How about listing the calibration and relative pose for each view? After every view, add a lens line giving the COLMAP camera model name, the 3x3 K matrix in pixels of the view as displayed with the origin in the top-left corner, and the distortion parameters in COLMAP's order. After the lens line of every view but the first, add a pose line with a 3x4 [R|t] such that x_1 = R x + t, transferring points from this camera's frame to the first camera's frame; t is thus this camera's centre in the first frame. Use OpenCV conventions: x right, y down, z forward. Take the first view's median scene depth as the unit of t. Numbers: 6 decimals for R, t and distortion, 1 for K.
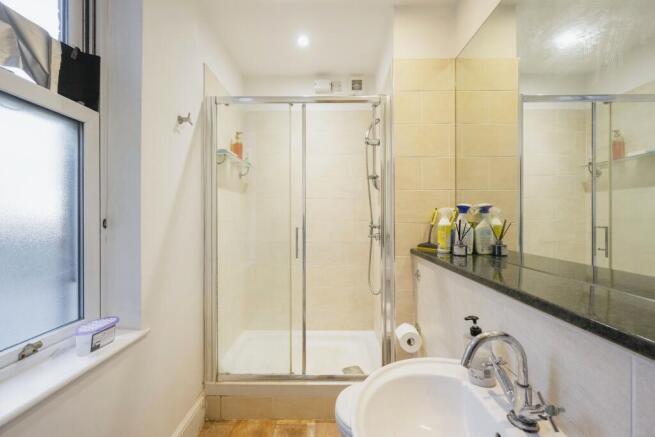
lens RADIAL K [[248.4, 0, 330.8], [0, 248.4, 215.9], [0, 0, 1]] dist [-0.000825, -0.000160]
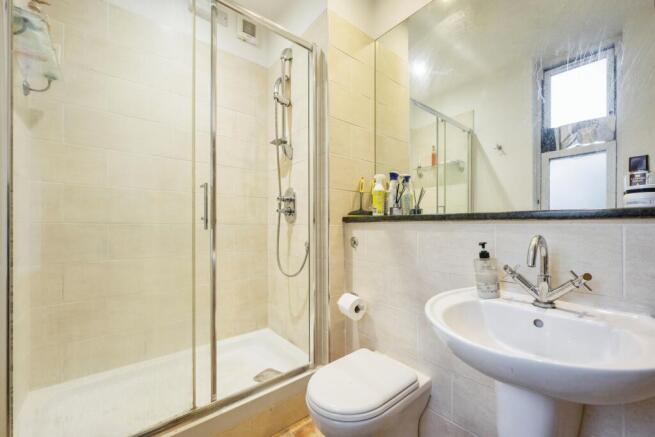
lens RADIAL K [[261.5, 0, 328.3], [0, 261.5, 226.7], [0, 0, 1]] dist [0.003386, 0.000332]
pose [[0.756877, 0.010555, 0.653472, -0.374698], [-0.010831, 0.999935, -0.003606, 0.174828], [-0.653467, -0.004348, 0.756942, 0.280718]]
